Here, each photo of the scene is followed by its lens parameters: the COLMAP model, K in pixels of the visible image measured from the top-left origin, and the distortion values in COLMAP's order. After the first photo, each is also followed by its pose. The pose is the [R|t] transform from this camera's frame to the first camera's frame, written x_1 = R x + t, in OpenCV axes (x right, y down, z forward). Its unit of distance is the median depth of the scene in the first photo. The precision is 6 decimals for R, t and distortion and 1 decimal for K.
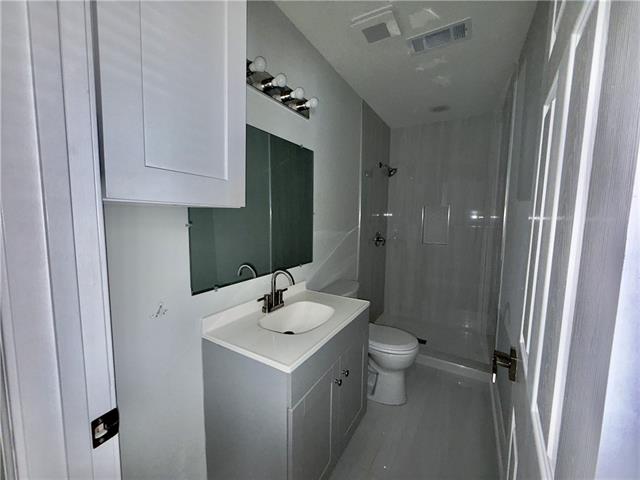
lens RADIAL K [[253.4, 0, 323.2], [0, 253.4, 236.6], [0, 0, 1]] dist [-0.002965, 0.000665]
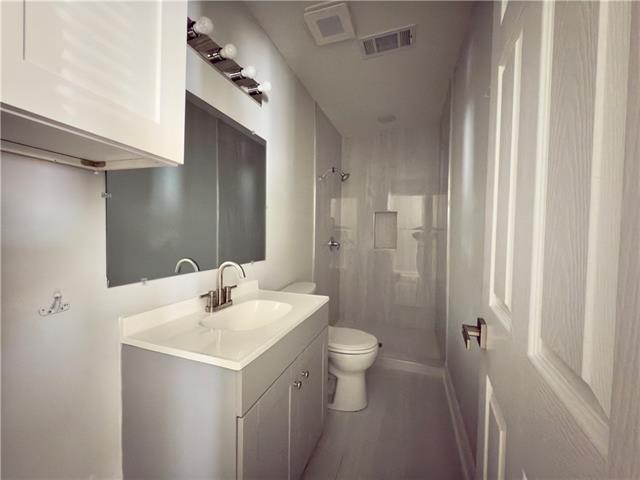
lens RADIAL K [[253.4, 0, 323.8], [0, 253.4, 237.1], [0, 0, 1]] dist [-0.002965, 0.000665]
pose [[0.981759, -0.006542, 0.190016, -0.011737], [0.018468, 0.997963, -0.061060, 0.099050], [-0.189229, 0.063455, 0.979880, 0.076186]]
